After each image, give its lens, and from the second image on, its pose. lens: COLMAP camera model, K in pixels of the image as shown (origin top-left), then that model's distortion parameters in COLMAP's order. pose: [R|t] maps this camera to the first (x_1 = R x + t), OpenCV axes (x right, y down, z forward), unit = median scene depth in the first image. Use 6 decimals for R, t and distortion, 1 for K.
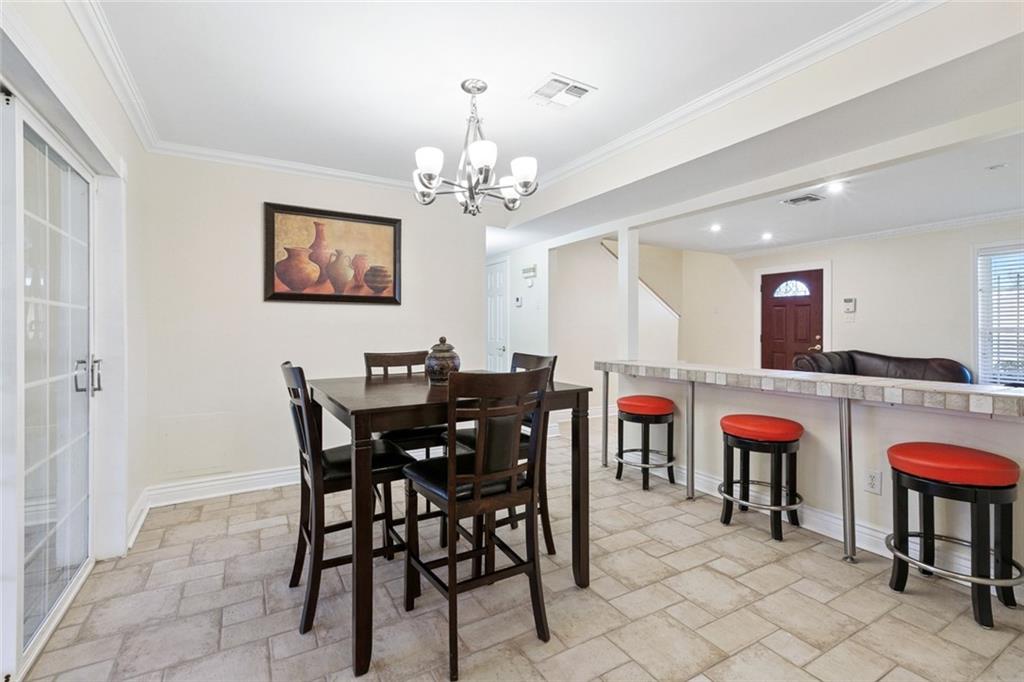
lens RADIAL K [[467.1, 0, 509.9], [0, 467.1, 332.8], [0, 0, 1]] dist [0.016392, 0.000235]
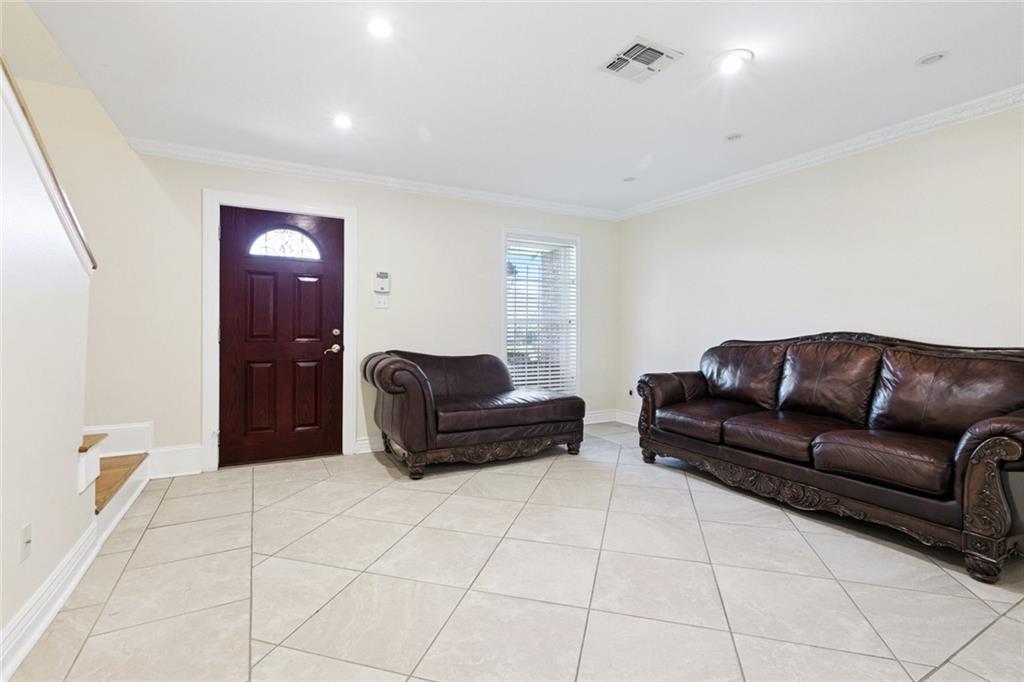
lens RADIAL K [[467.1, 0, 513.0], [0, 467.1, 337.8], [0, 0, 1]] dist [0.016392, 0.000235]
pose [[0.015855, -0.019224, 0.999689, 0.060502], [0.009125, 0.999776, 0.019081, 0.006842], [-0.999833, 0.008820, 0.016027, 0.737077]]
